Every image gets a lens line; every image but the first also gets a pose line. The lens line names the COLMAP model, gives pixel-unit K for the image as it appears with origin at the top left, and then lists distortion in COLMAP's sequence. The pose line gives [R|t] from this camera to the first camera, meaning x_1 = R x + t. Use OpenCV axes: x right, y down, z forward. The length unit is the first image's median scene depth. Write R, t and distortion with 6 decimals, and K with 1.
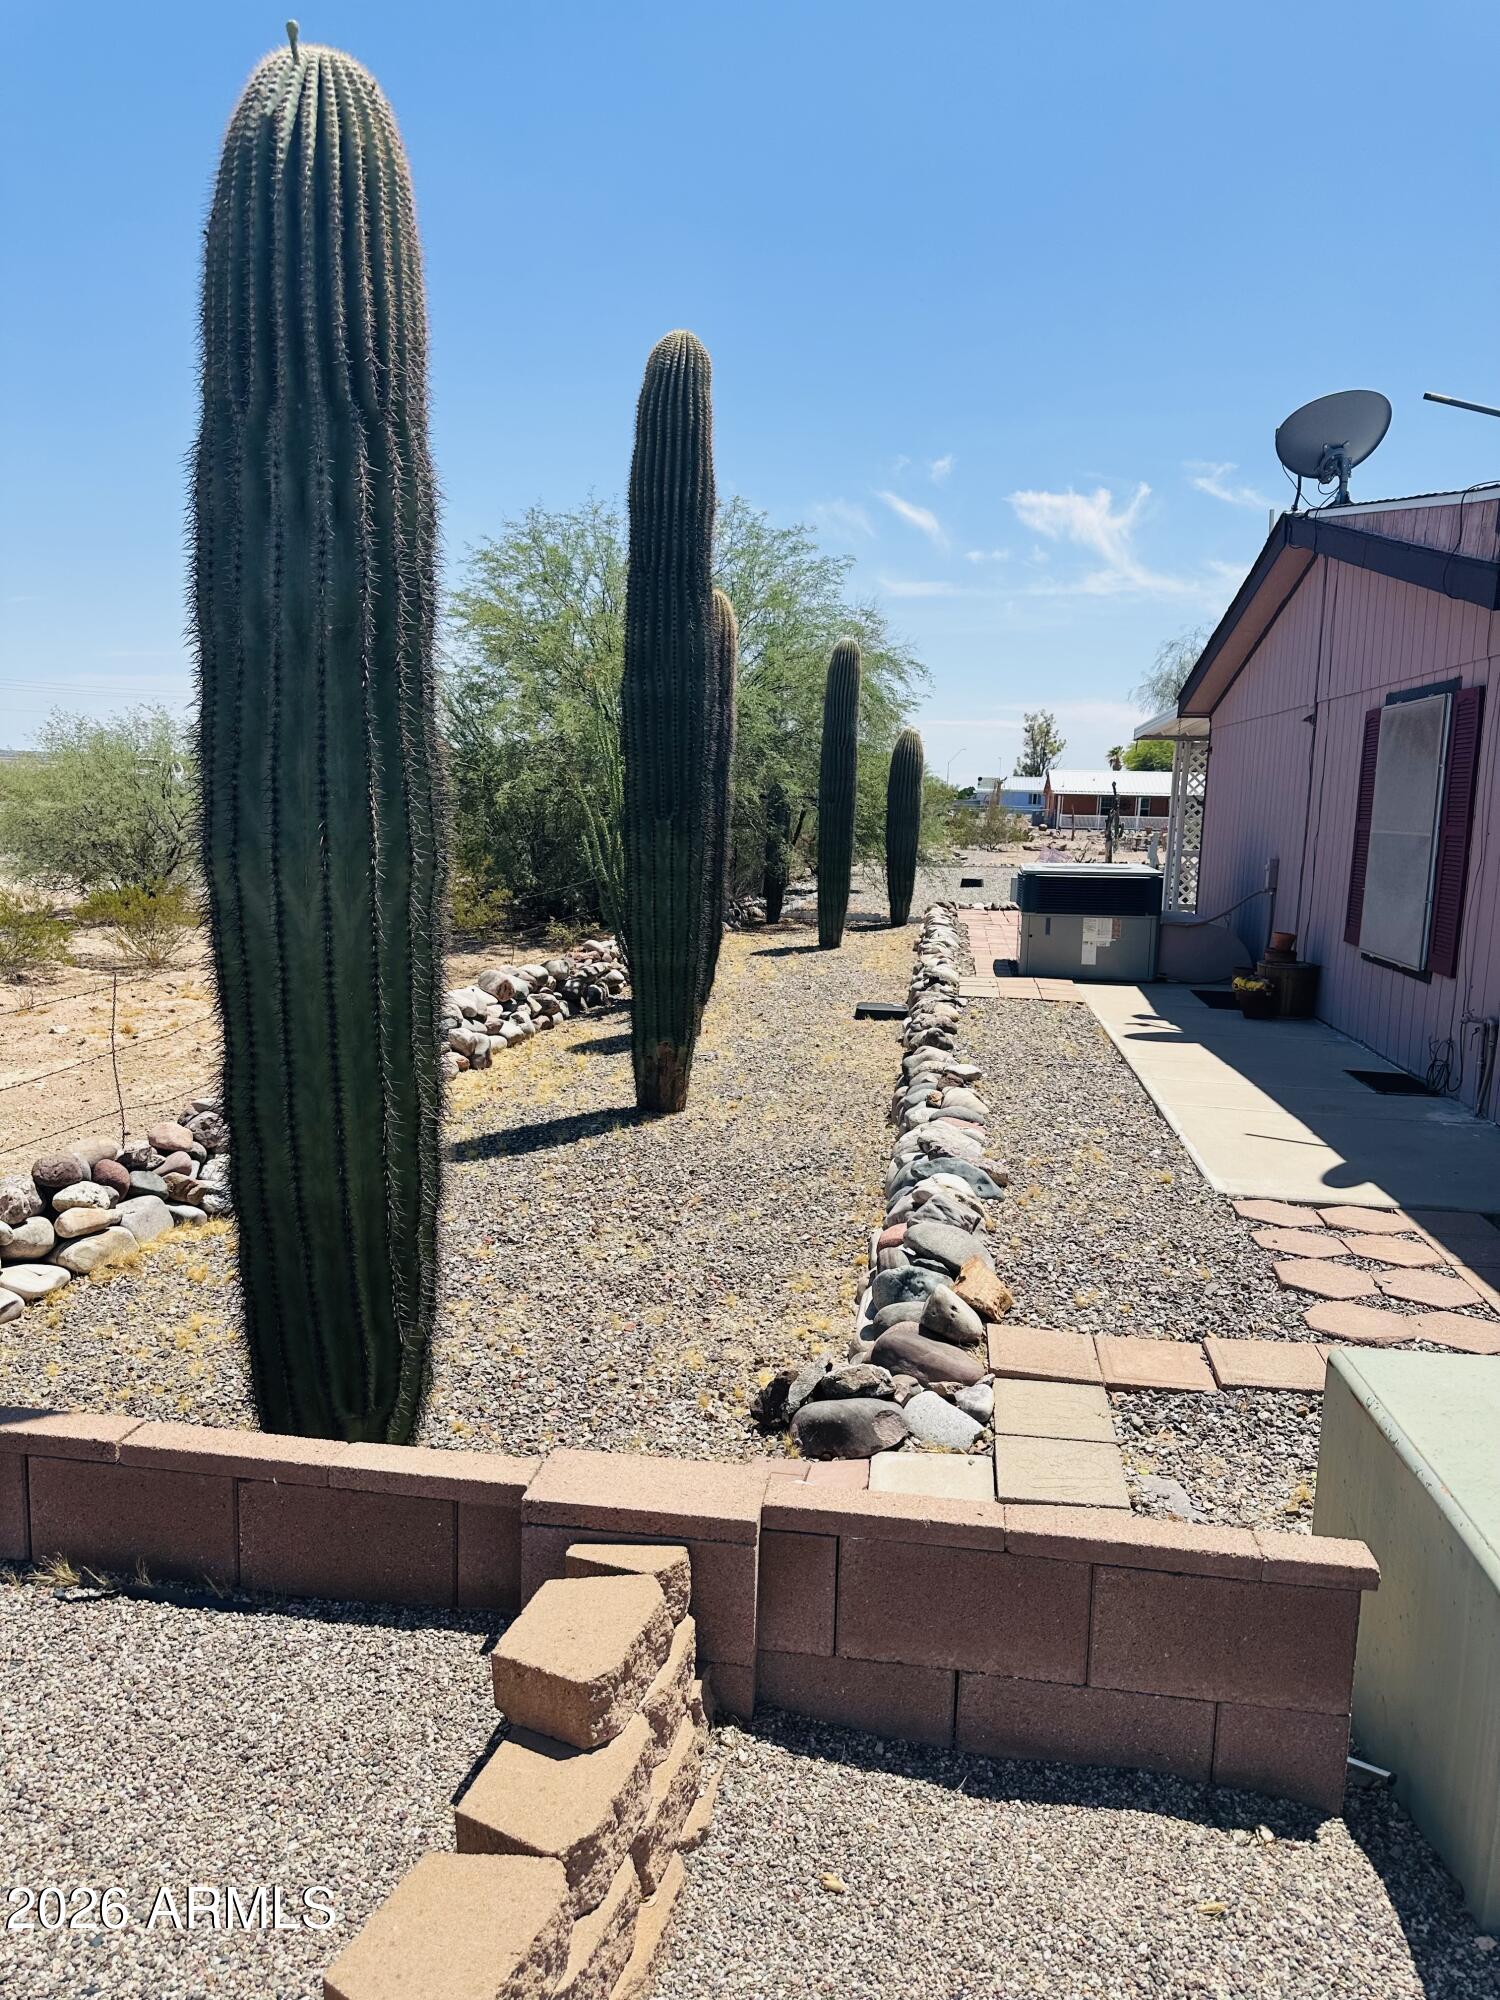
lens RADIAL K [[1395.7, 0, 736.0], [0, 1395.7, 995.1], [0, 0, 1]] dist [0.148430, -0.275625]
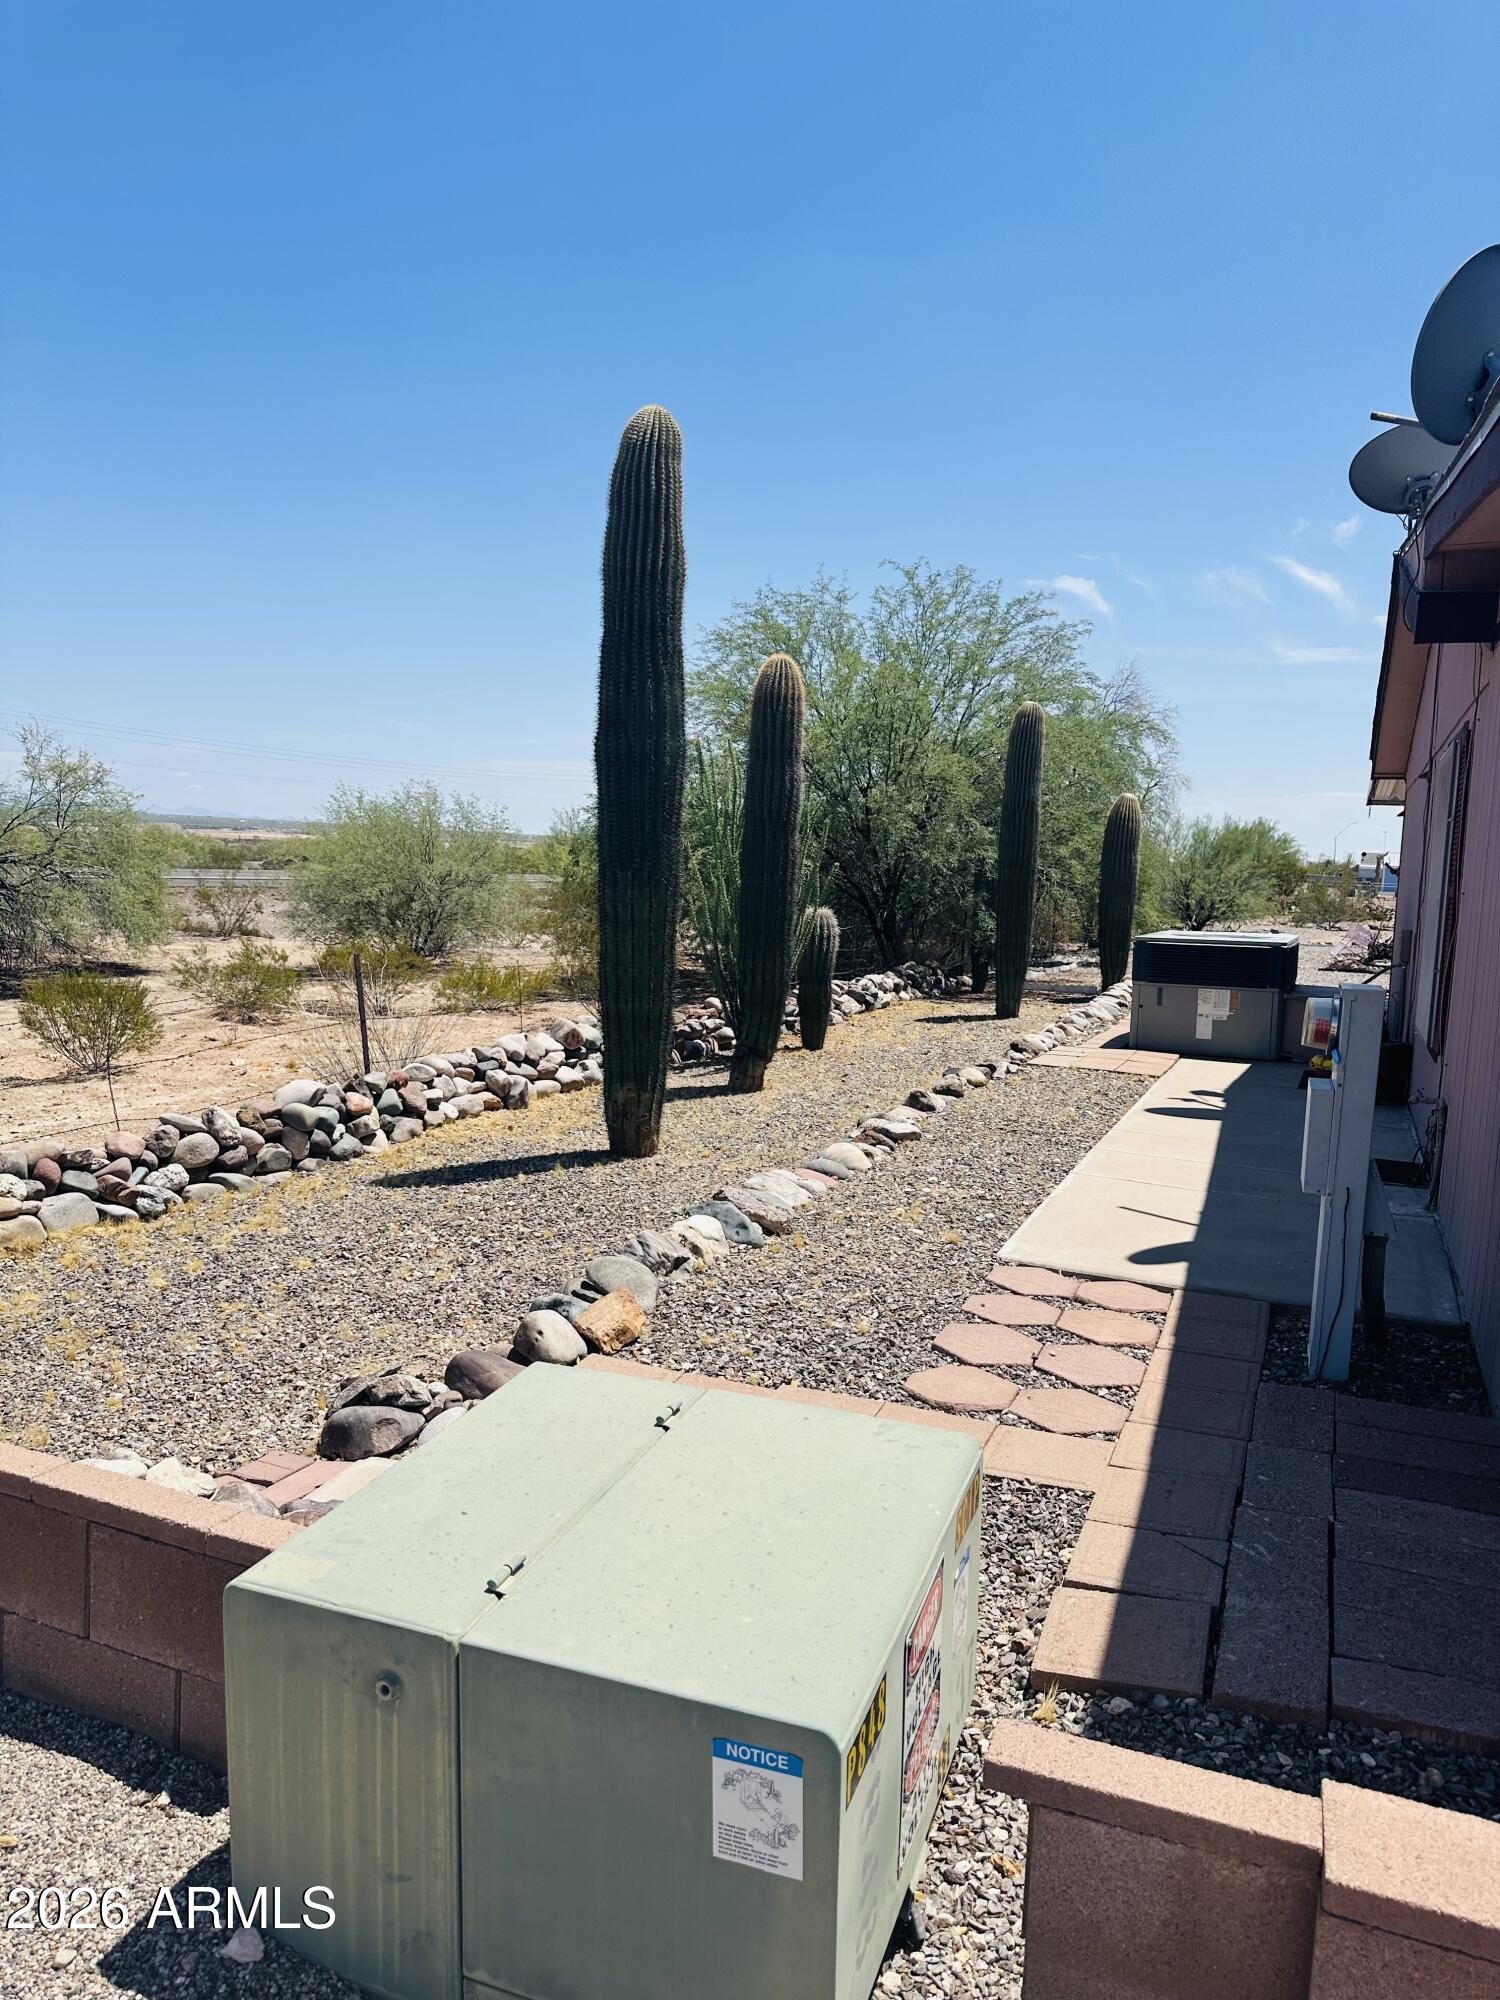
lens RADIAL K [[1395.7, 0, 736.0], [0, 1395.7, 995.1], [0, 0, 1]] dist [0.148430, -0.275625]
pose [[0.967307, 0.030428, -0.251778, 0.356788], [-0.043686, 0.997928, -0.047236, 0.014017], [0.249819, 0.056691, 0.966632, 0.026913]]
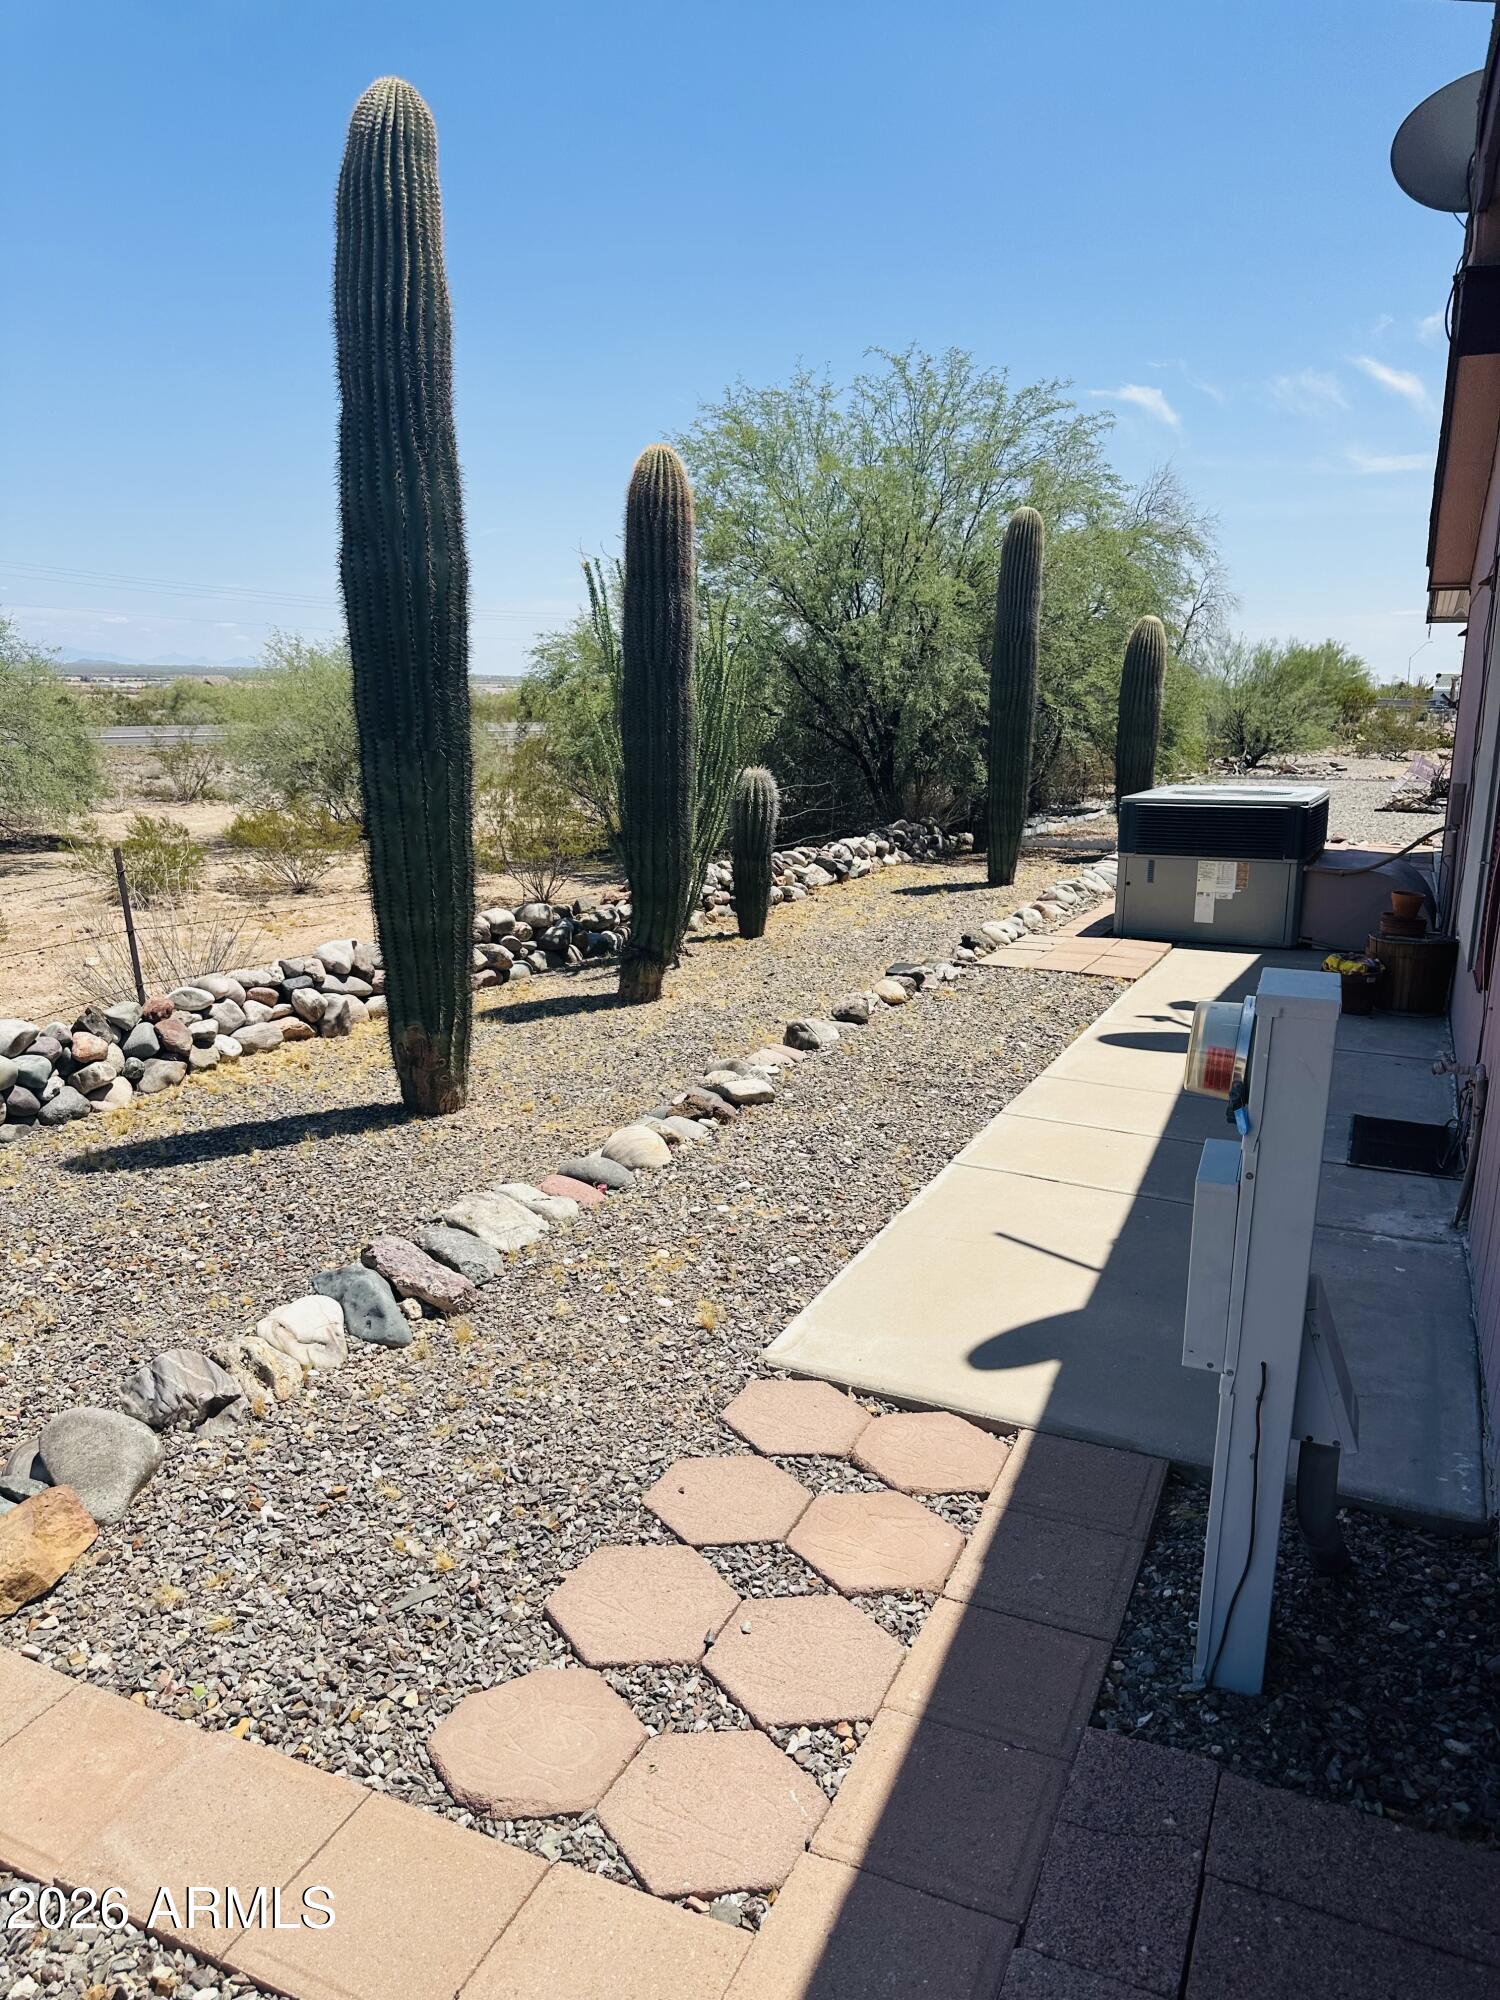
lens RADIAL K [[1395.7, 0, 736.0], [0, 1395.7, 995.1], [0, 0, 1]] dist [0.148430, -0.275625]
pose [[0.957461, 0.040892, -0.285651, 0.439261], [-0.023393, 0.997649, 0.064409, -0.049795], [0.287613, -0.054986, 0.956167, 0.373294]]
